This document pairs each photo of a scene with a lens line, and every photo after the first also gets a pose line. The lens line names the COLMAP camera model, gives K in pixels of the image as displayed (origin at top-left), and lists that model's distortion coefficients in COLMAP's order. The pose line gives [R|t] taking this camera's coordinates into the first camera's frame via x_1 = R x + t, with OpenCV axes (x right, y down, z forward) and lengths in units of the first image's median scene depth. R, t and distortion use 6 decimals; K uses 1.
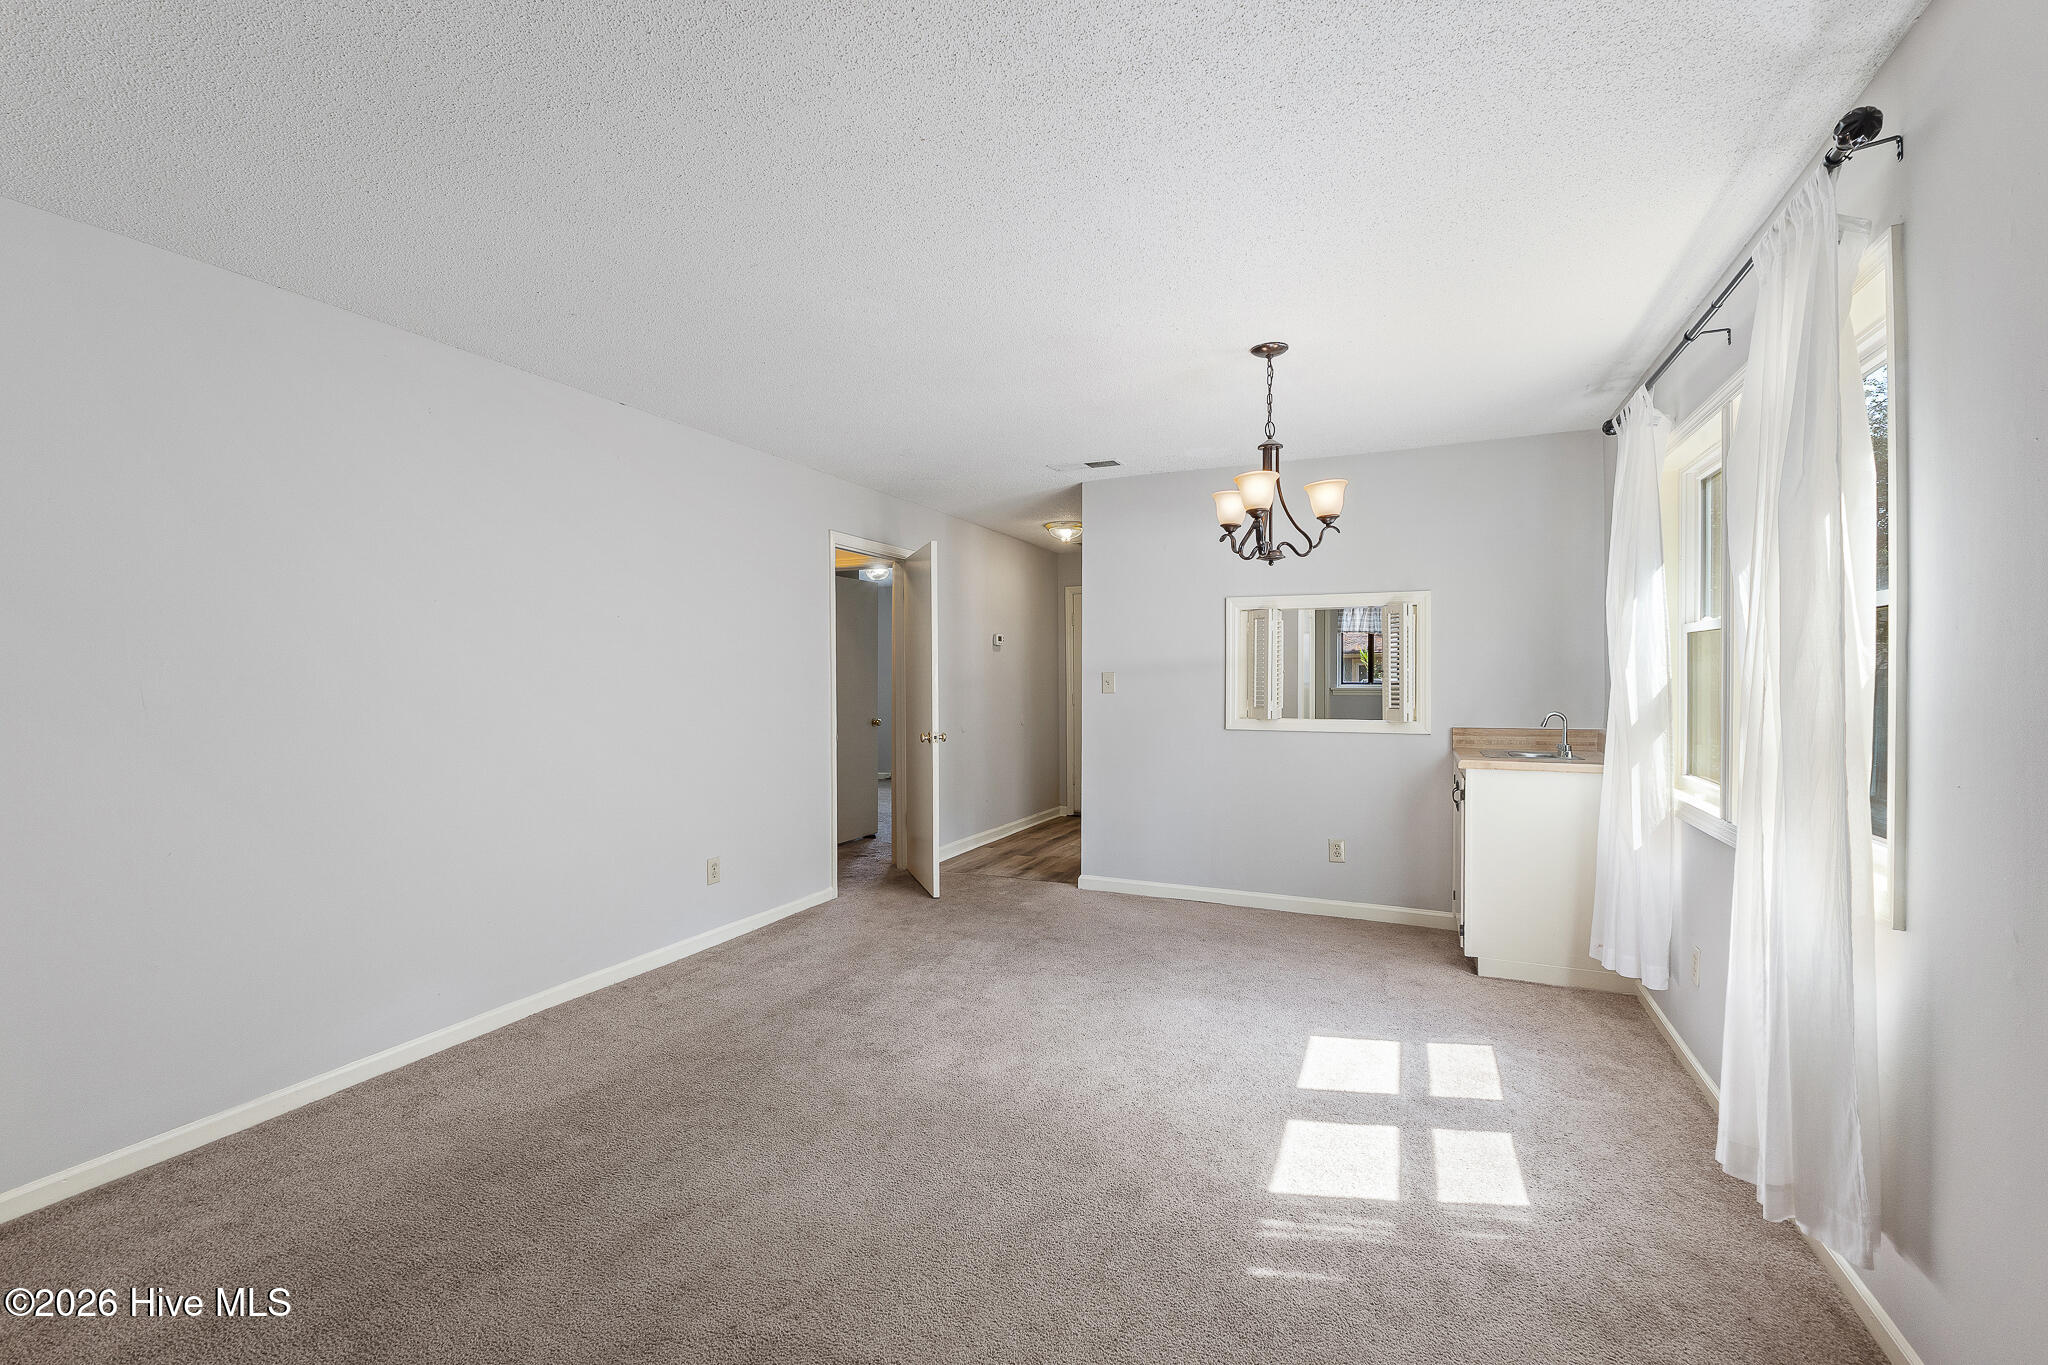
lens RADIAL K [[869.4, 0, 1015.9], [0, 869.4, 676.7], [0, 0, 1]] dist [-0.013895, 0.000272]
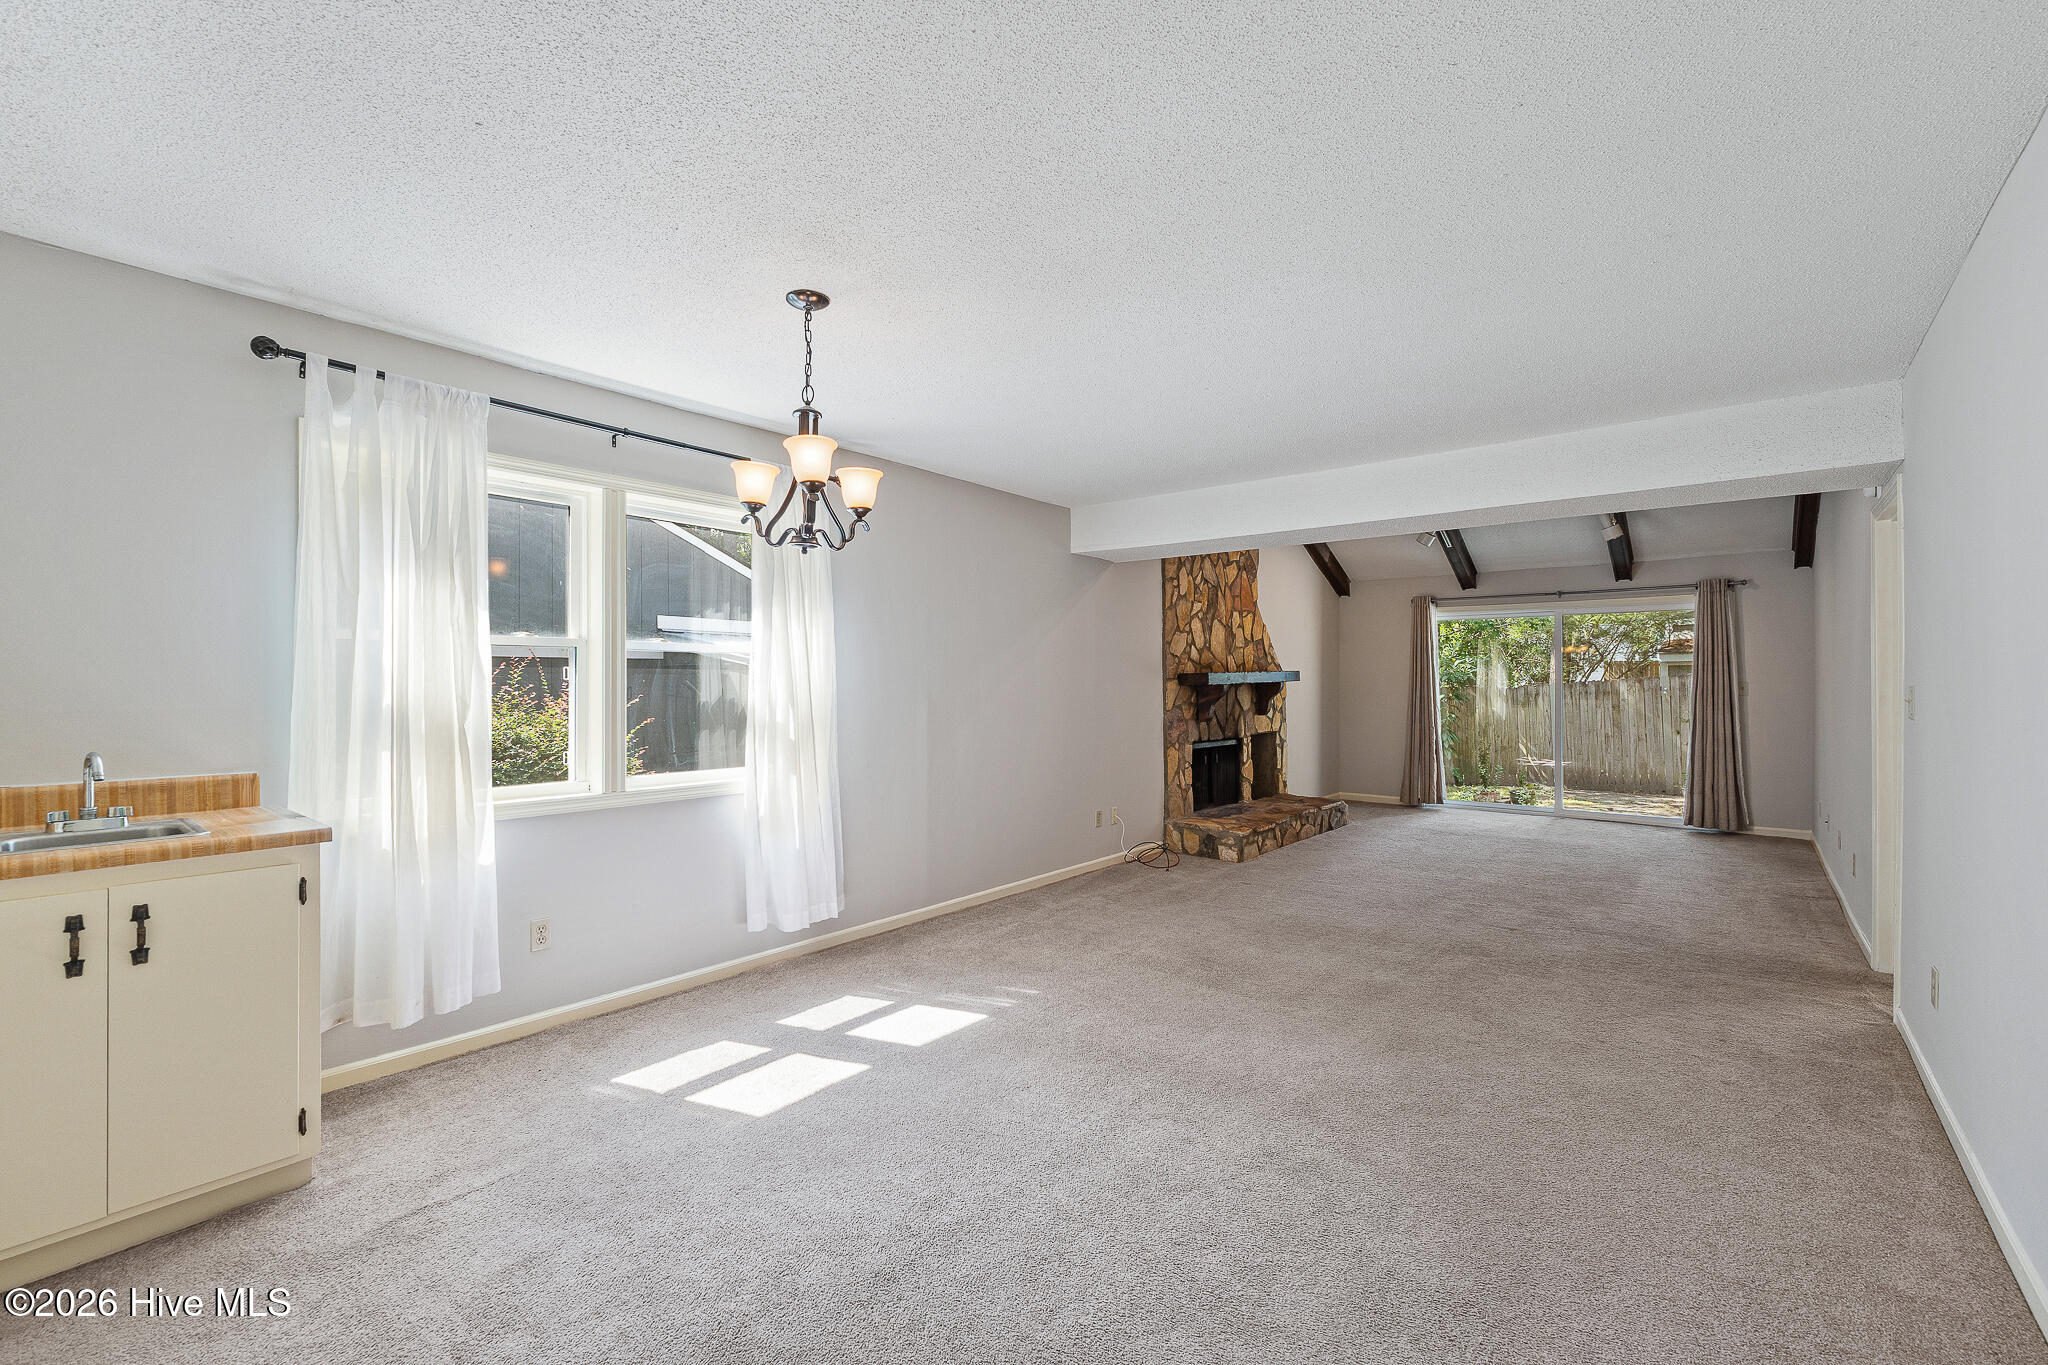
lens RADIAL K [[869.4, 0, 953.7], [0, 869.4, 678.7], [0, 0, 1]] dist [-0.013895, 0.000272]
pose [[-0.952606, -0.000214, 0.304207, -0.087318], [-0.001618, 0.999989, -0.004363, -0.008886], [-0.304202, -0.004649, -0.952596, 1.610777]]
